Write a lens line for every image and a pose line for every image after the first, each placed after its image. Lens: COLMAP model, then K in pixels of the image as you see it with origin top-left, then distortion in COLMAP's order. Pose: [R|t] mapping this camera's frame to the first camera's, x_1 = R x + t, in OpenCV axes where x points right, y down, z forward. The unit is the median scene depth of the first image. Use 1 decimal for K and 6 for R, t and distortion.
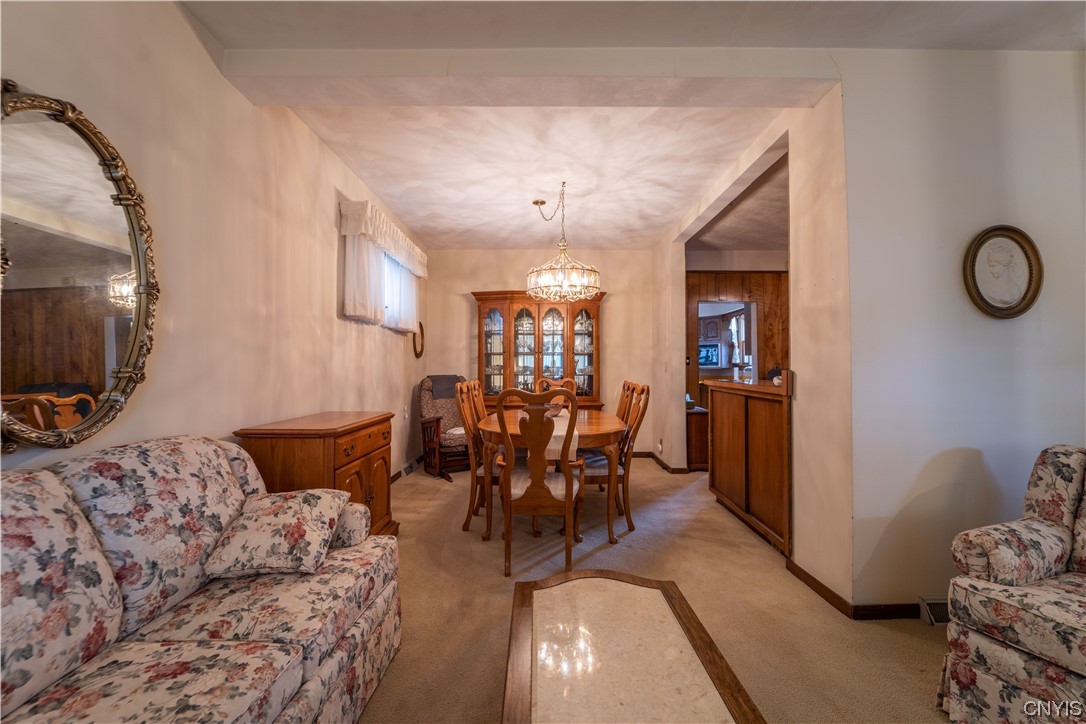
lens RADIAL K [[440.3, 0, 543.0], [0, 440.3, 362.0], [0, 0, 1]] dist [-0.020226, 0.000540]
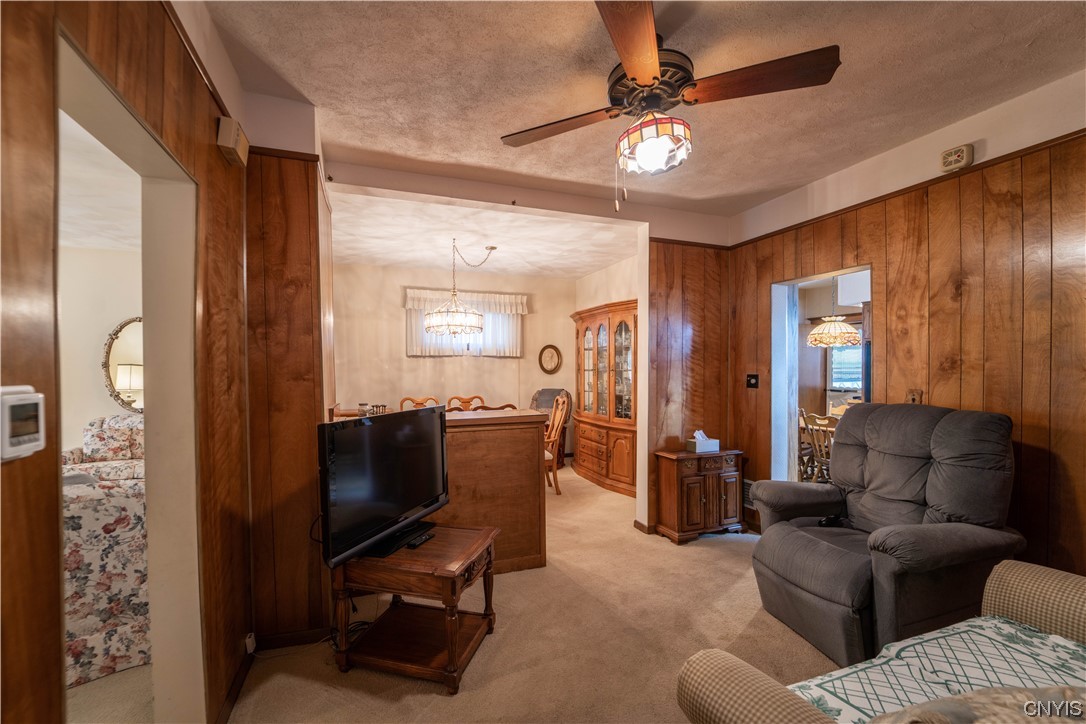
lens RADIAL K [[450.9, 0, 541.4], [0, 450.9, 376.4], [0, 0, 1]] dist [-0.000542, 0.000111]
pose [[0.363174, 0.015907, -0.931586, 1.509252], [0.021342, 0.999450, 0.025386, -0.059085], [0.931477, -0.029102, 0.362634, 0.862368]]
